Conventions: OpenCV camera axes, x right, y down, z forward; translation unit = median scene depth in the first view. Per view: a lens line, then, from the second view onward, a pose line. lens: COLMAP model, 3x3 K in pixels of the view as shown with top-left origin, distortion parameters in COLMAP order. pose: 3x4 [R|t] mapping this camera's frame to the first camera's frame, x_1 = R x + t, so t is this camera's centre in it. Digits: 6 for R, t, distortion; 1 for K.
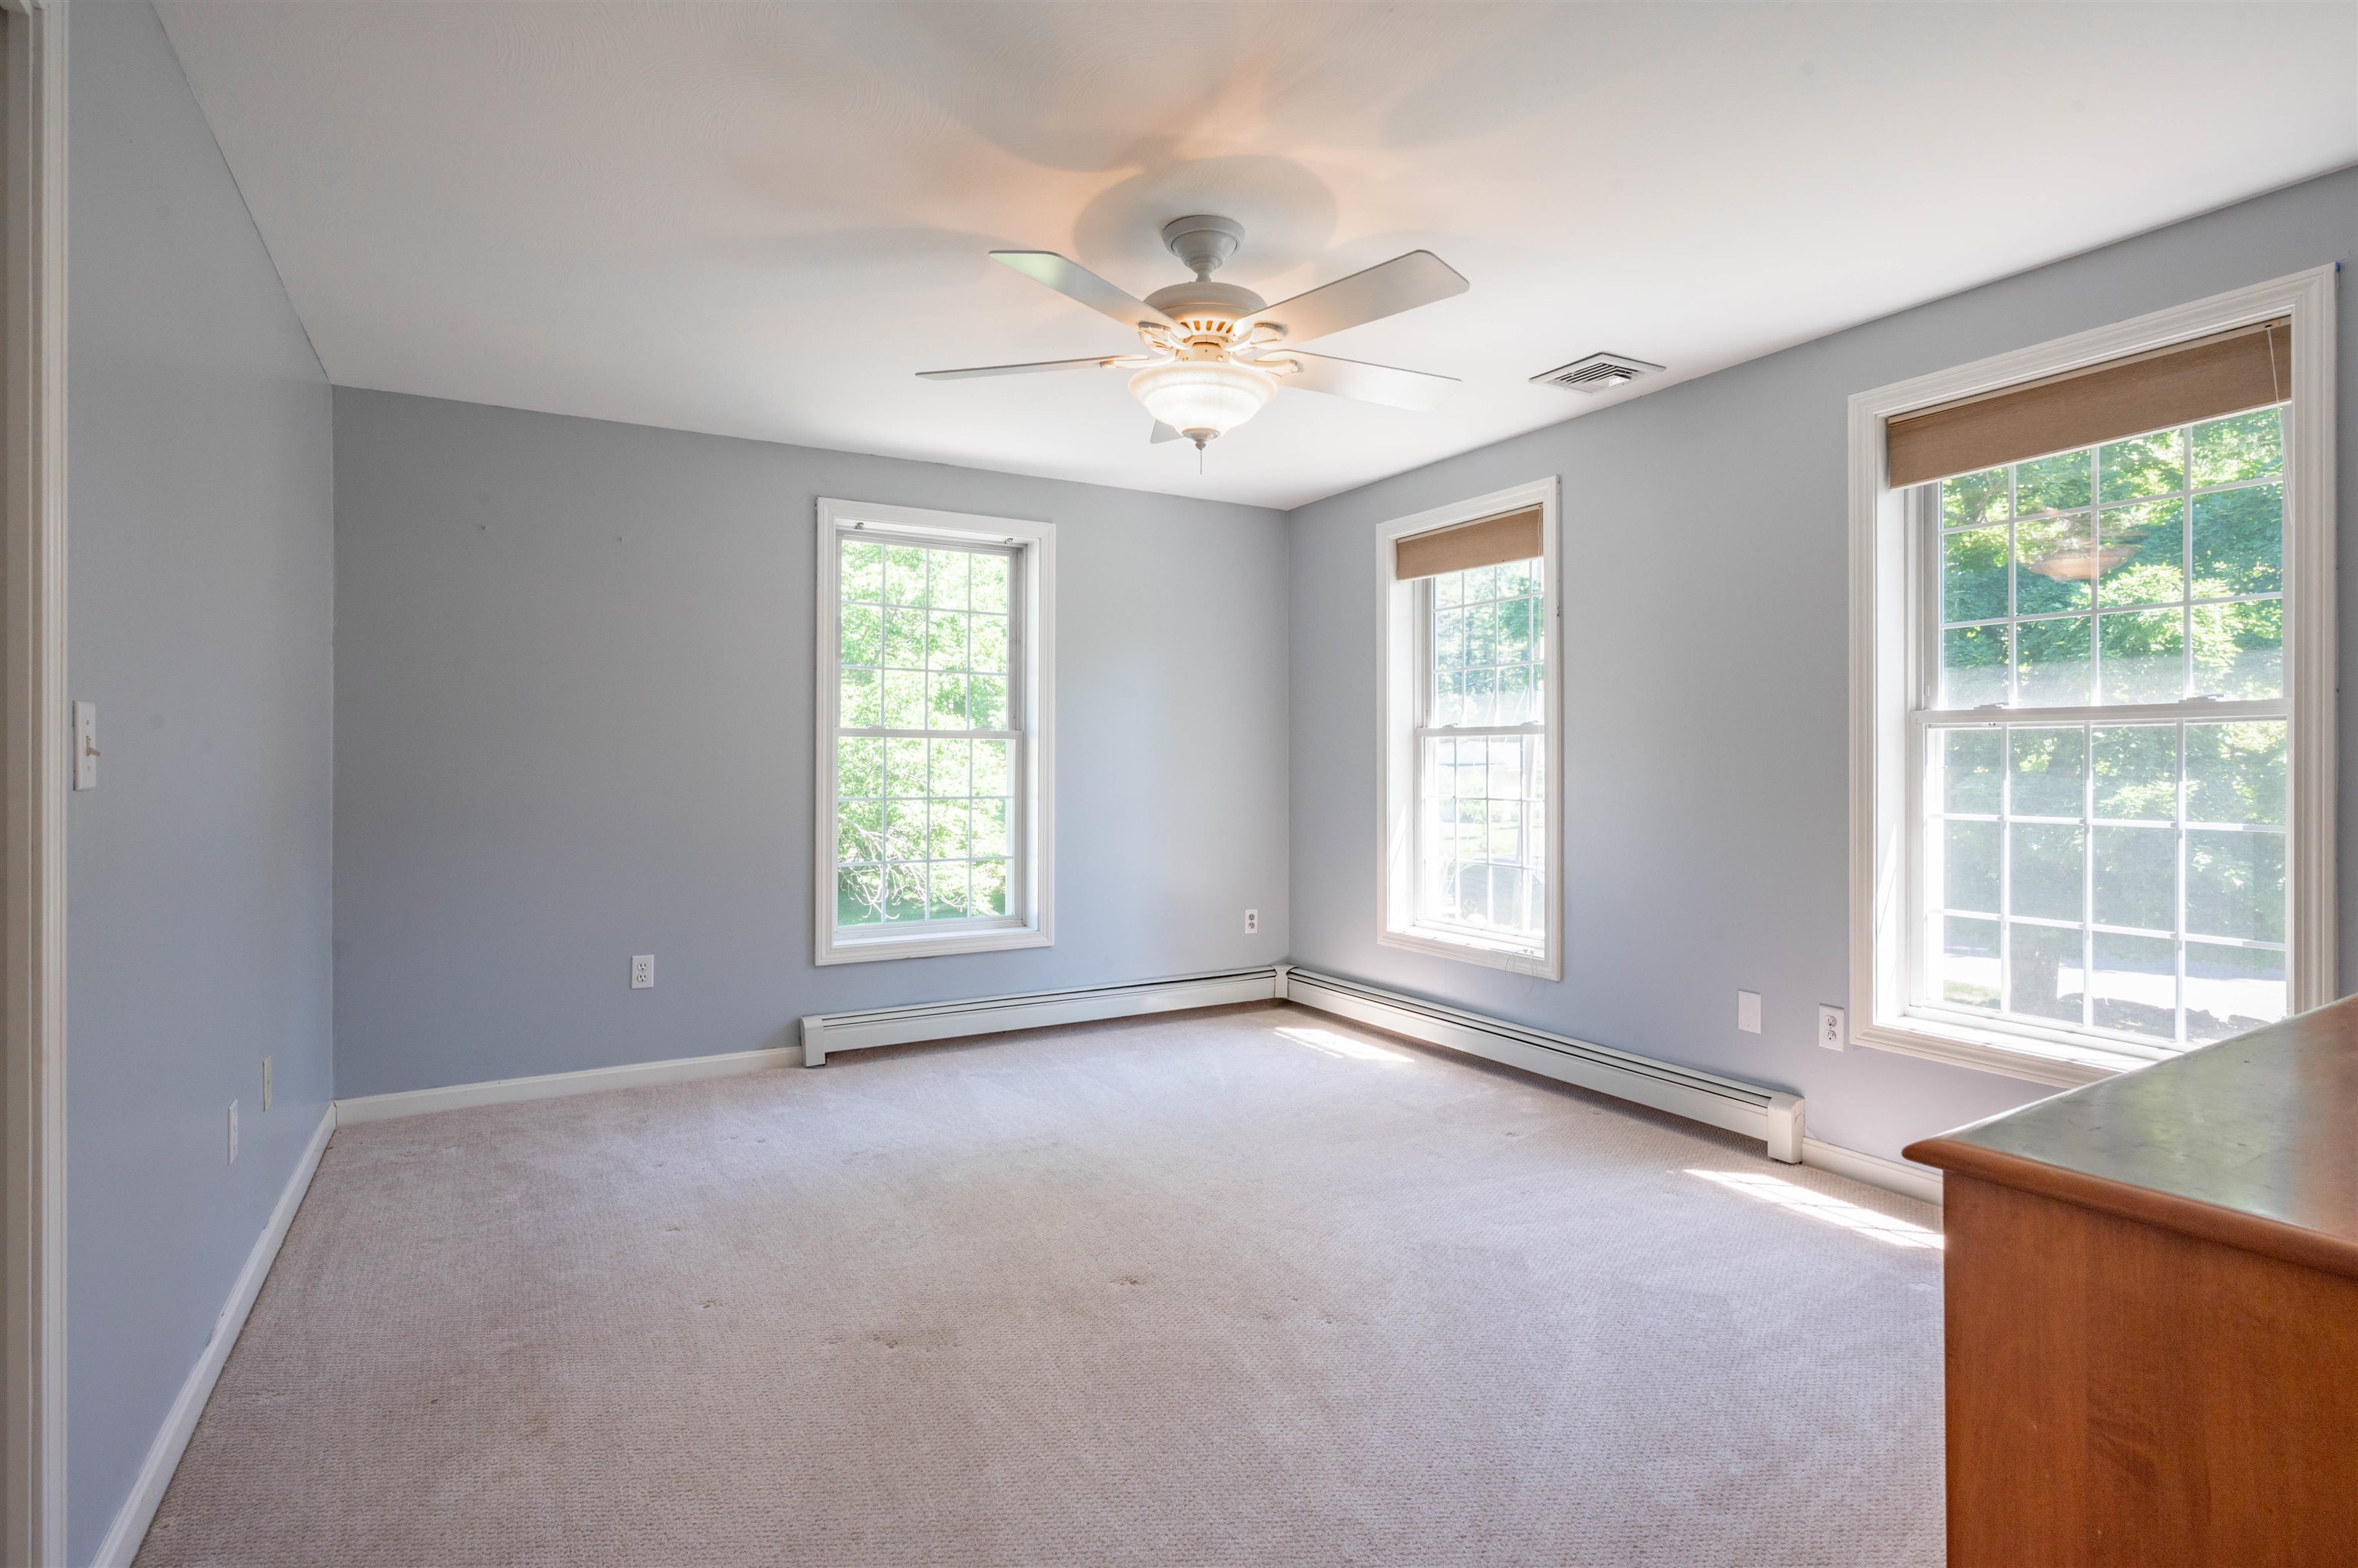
lens RADIAL K [[1182.5, 0, 1172.2], [0, 1182.5, 760.5], [0, 0, 1]] dist [0.000081, -0.000048]
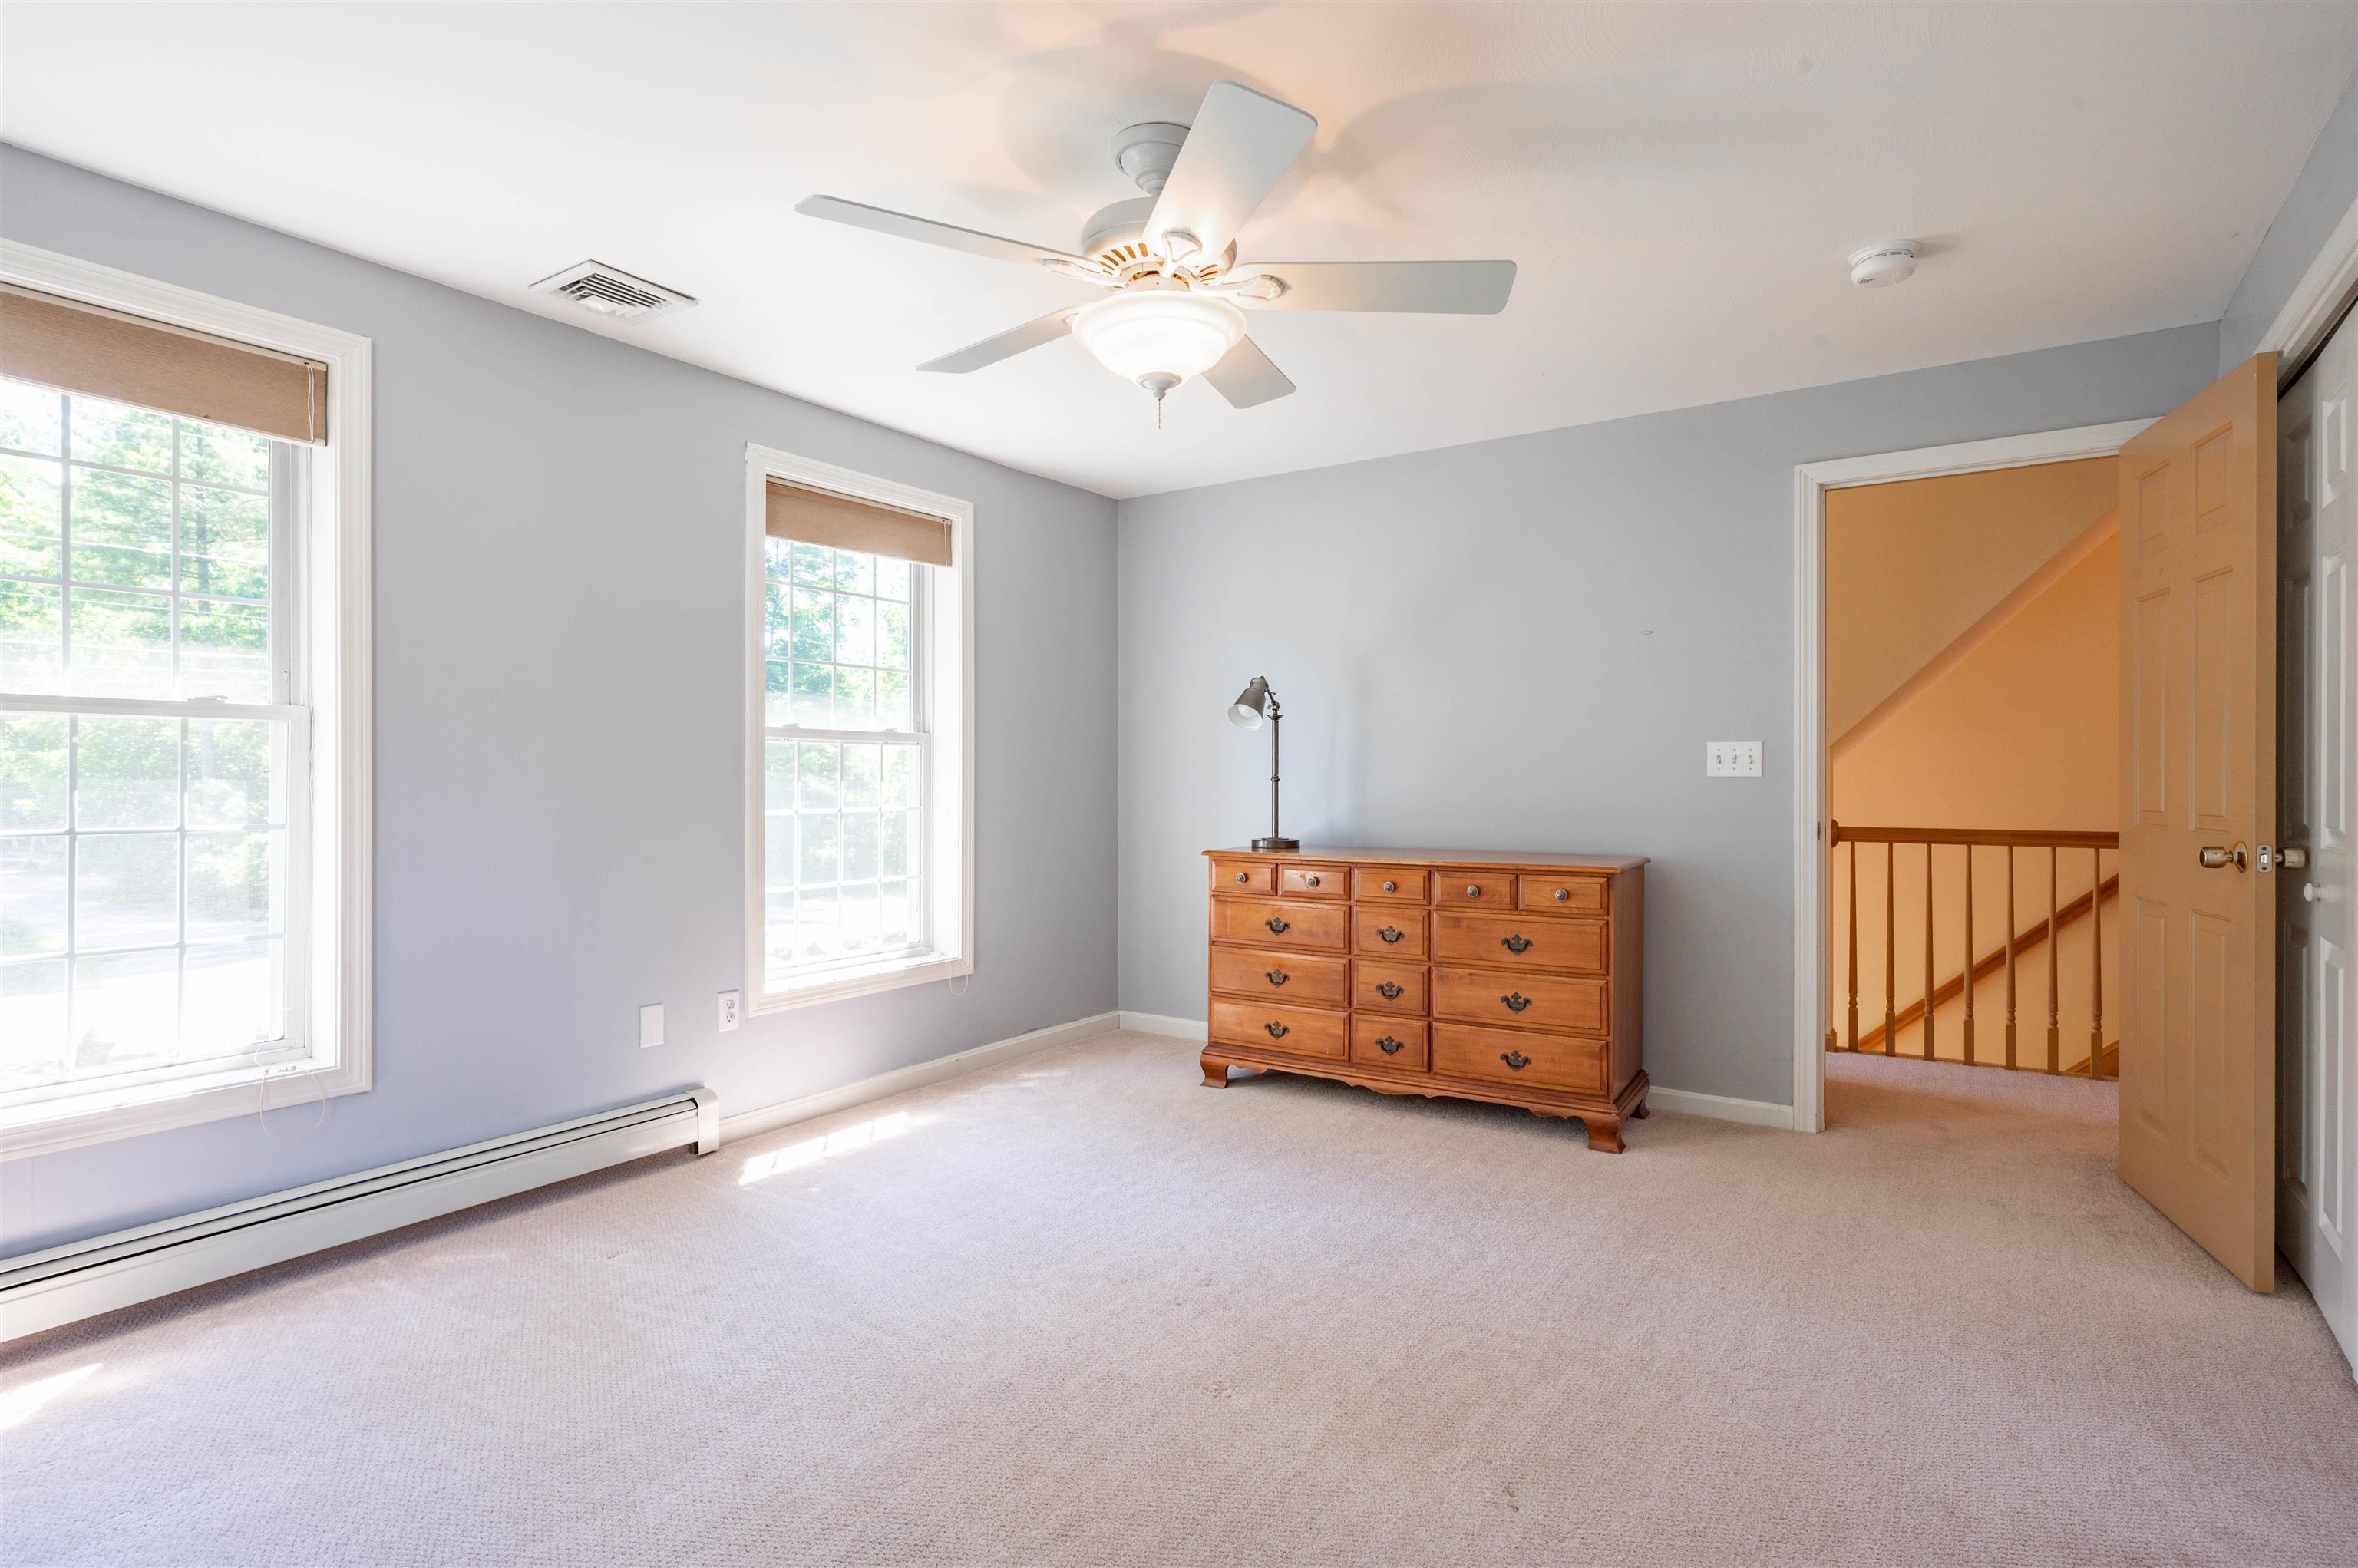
lens RADIAL K [[1182.9, 0, 1177.1], [0, 1182.9, 777.6], [0, 0, 1]] dist [0.033818, 0.000047]
pose [[-0.430845, -0.008421, 0.902387, -0.562071], [-0.008314, 0.999951, 0.005361, -0.000173], [-0.902388, -0.005193, -0.430894, 1.004460]]
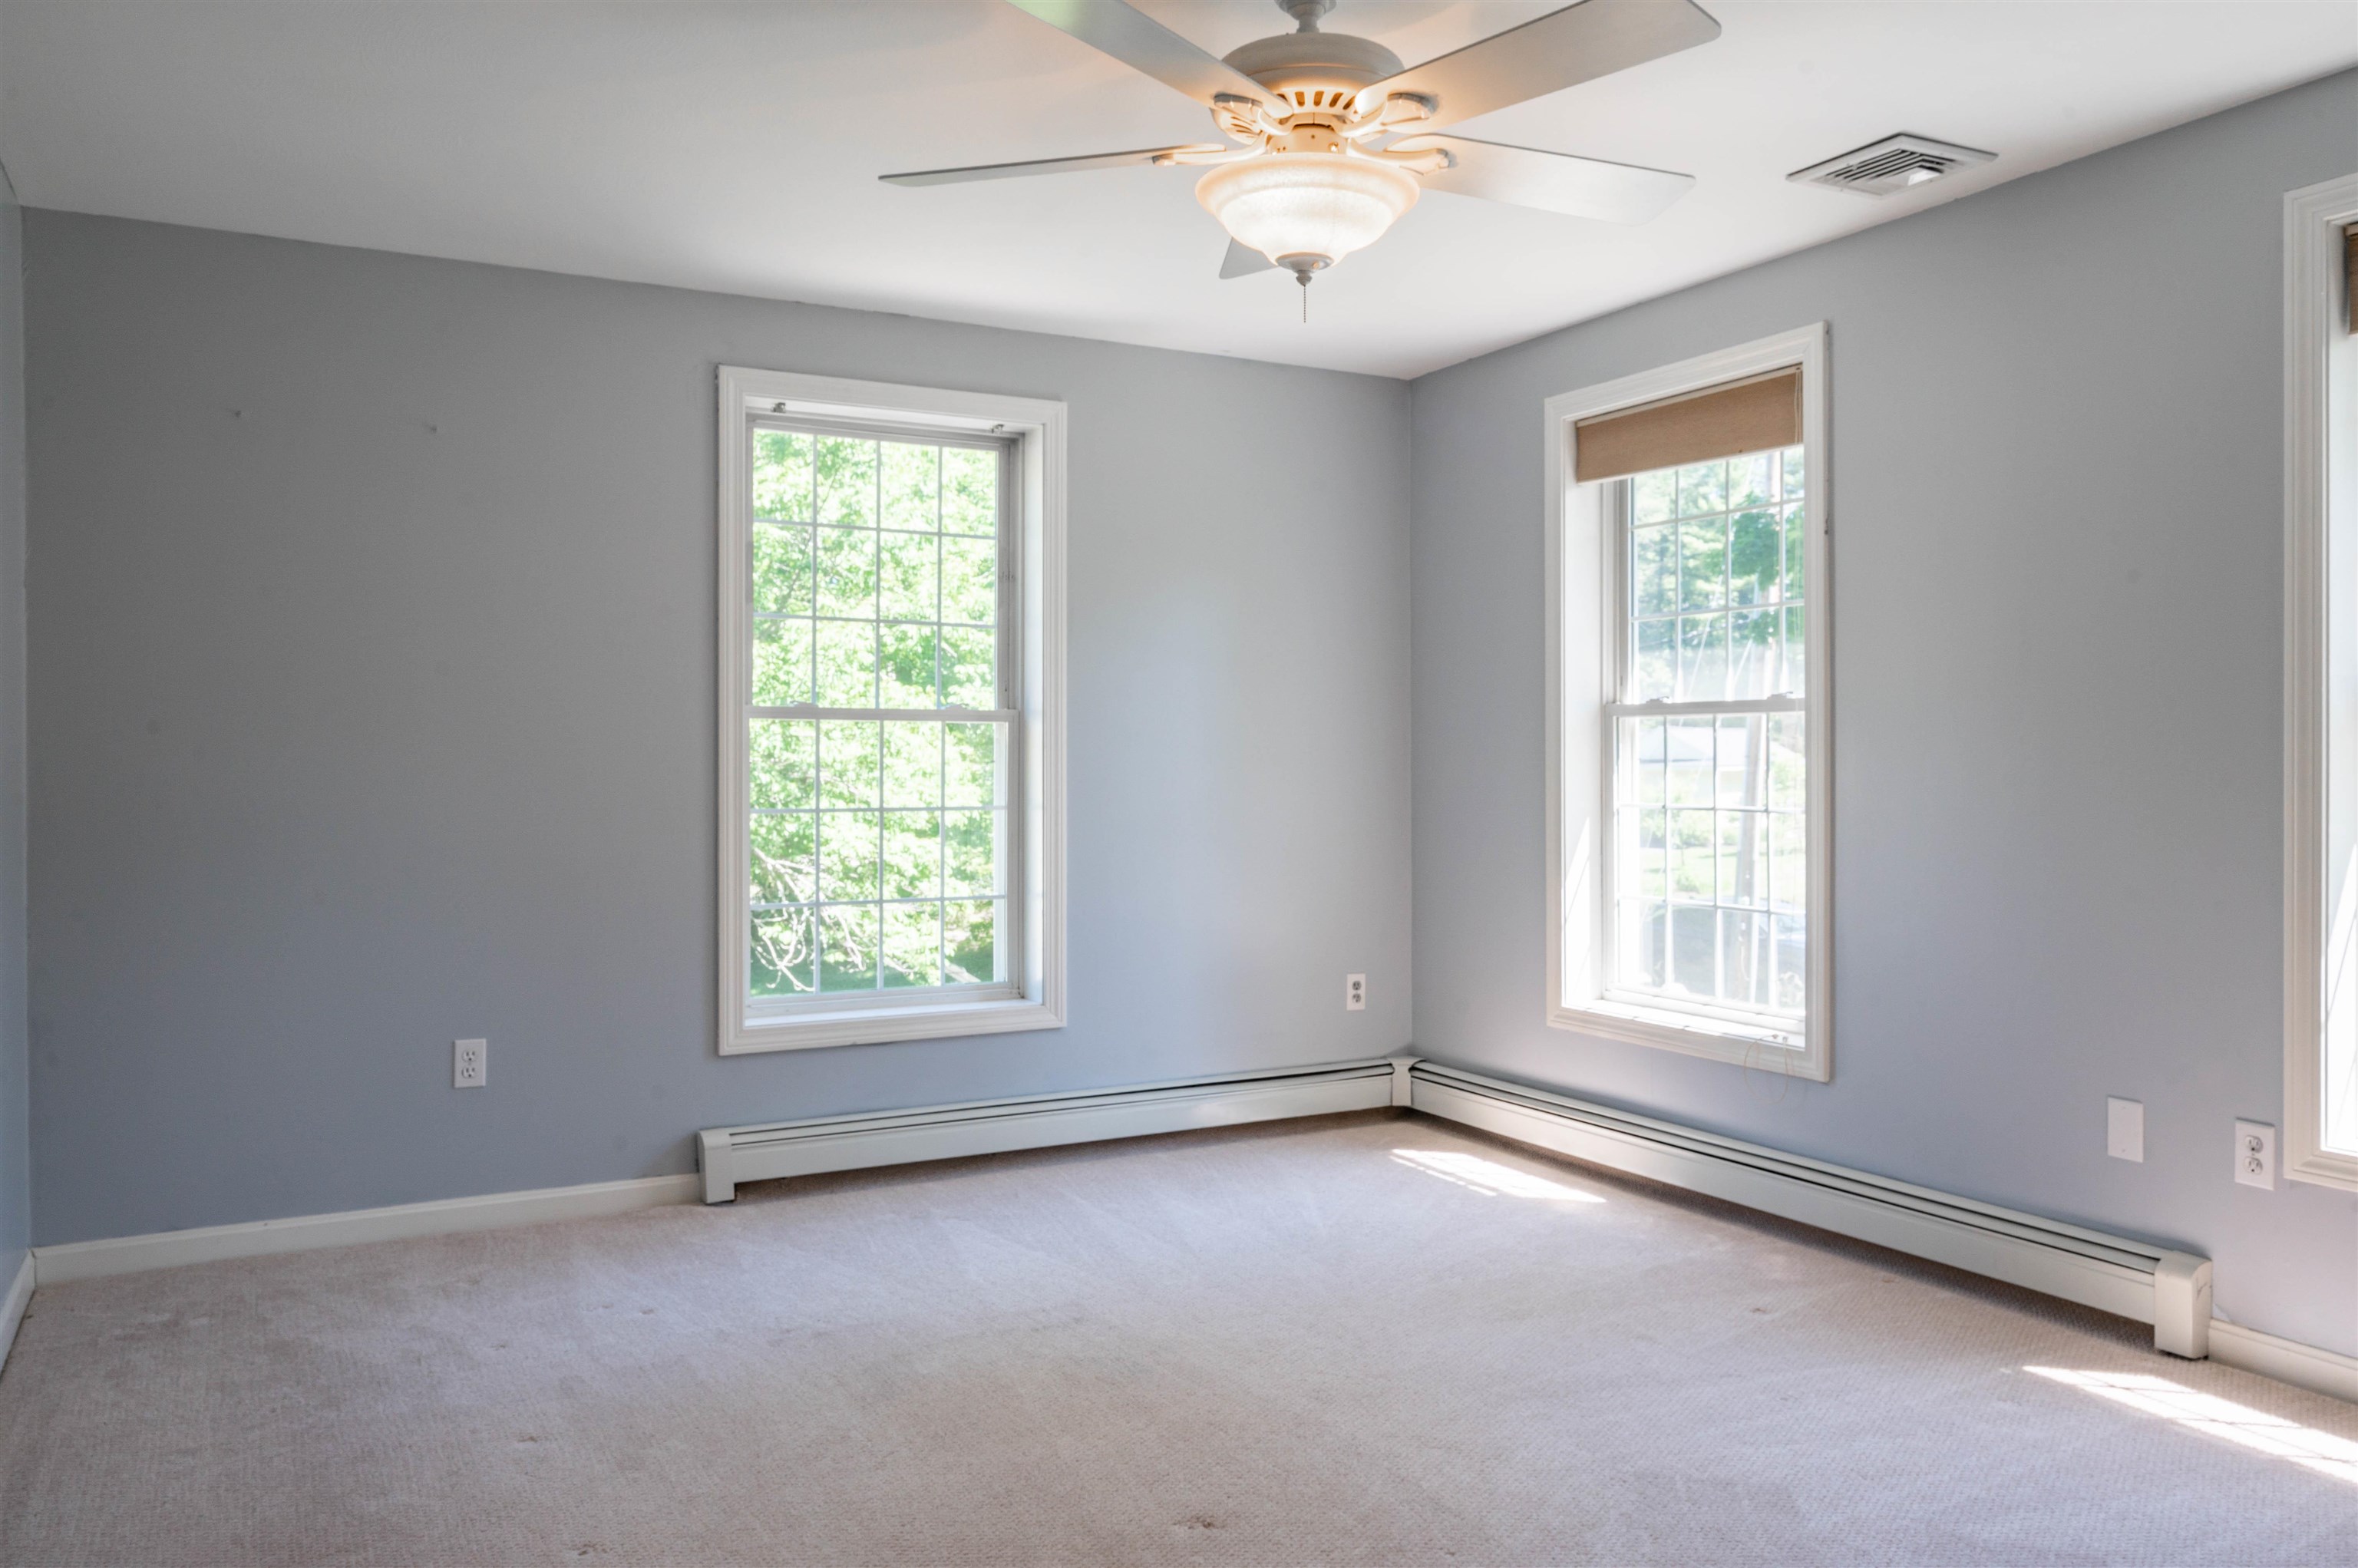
lens RADIAL K [[1745.6, 0, 1152.0], [0, 1745.6, 772.5], [0, 0, 1]] dist [0.008129, -0.009340]
pose [[0.999476, -0.001733, -0.032307, -0.023562], [0.002020, 0.999959, 0.008839, 0.002822], [0.032291, -0.008900, 0.999439, 0.005863]]
